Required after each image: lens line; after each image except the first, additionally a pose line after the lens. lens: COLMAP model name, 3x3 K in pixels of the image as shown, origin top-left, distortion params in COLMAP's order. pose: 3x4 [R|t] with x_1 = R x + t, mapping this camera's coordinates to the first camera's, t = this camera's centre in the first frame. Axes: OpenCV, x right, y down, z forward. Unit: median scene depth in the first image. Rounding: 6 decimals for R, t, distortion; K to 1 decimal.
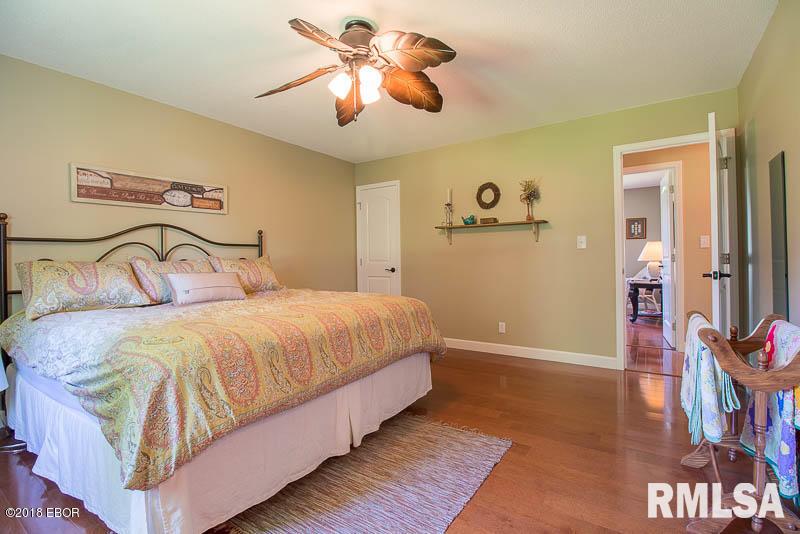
lens RADIAL K [[373.3, 0, 399.6], [0, 373.3, 257.0], [0, 0, 1]] dist [-0.000267, -0.000013]
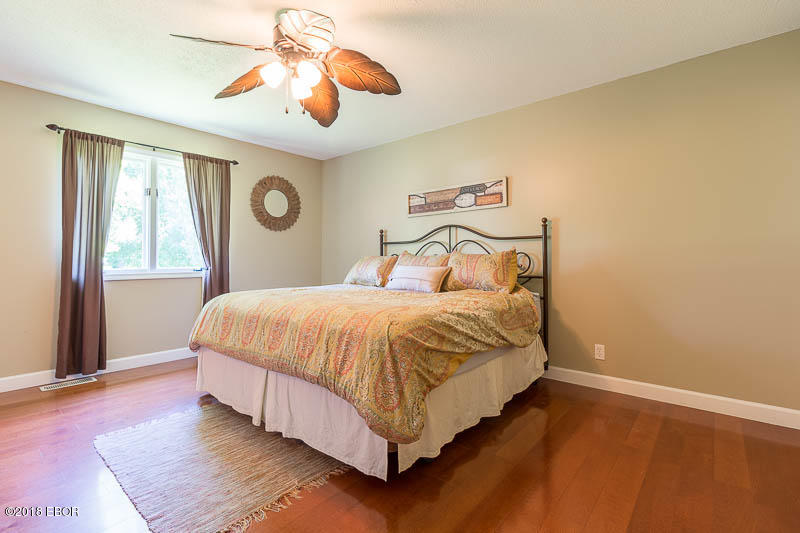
lens RADIAL K [[373.3, 0, 399.6], [0, 373.3, 256.5], [0, 0, 1]] dist [-0.000267, -0.000013]
pose [[-0.114403, 0.005934, -0.993417, 0.577022], [0.010261, 0.999936, 0.004791, 0.005368], [0.993381, -0.009646, -0.114456, 0.966114]]
